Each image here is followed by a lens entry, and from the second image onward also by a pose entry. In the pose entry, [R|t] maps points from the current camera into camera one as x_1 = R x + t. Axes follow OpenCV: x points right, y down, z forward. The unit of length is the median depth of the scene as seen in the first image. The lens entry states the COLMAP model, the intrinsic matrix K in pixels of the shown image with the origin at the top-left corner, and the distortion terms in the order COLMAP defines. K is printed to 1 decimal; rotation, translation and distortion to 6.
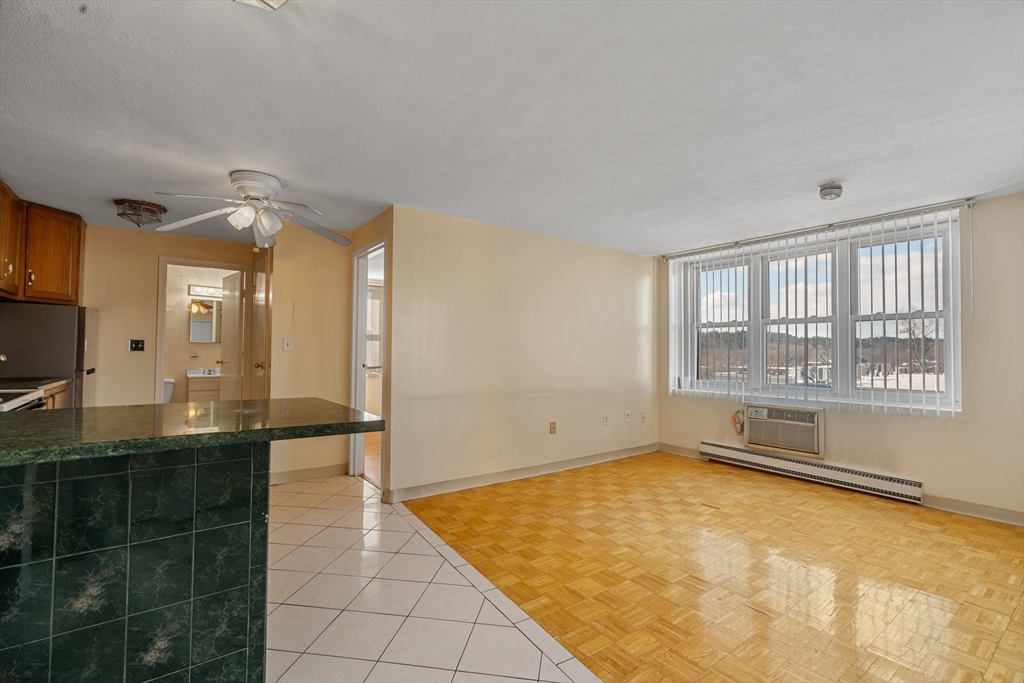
lens RADIAL K [[464.6, 0, 513.6], [0, 464.6, 341.4], [0, 0, 1]] dist [-0.009756, 0.000749]
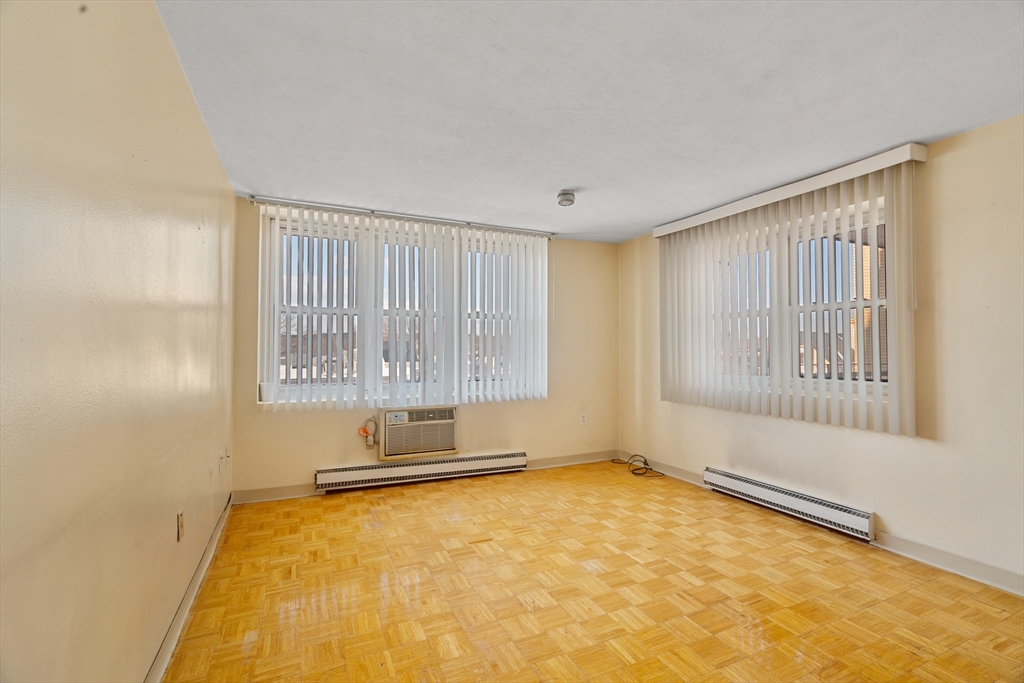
lens RADIAL K [[464.6, 0, 513.9], [0, 464.6, 341.3], [0, 0, 1]] dist [-0.009756, 0.000749]
pose [[0.190950, 0.007138, 0.981574, -0.310059], [-0.025476, 0.999673, -0.002314, 0.010117], [-0.981269, -0.024565, 0.191070, 0.707282]]
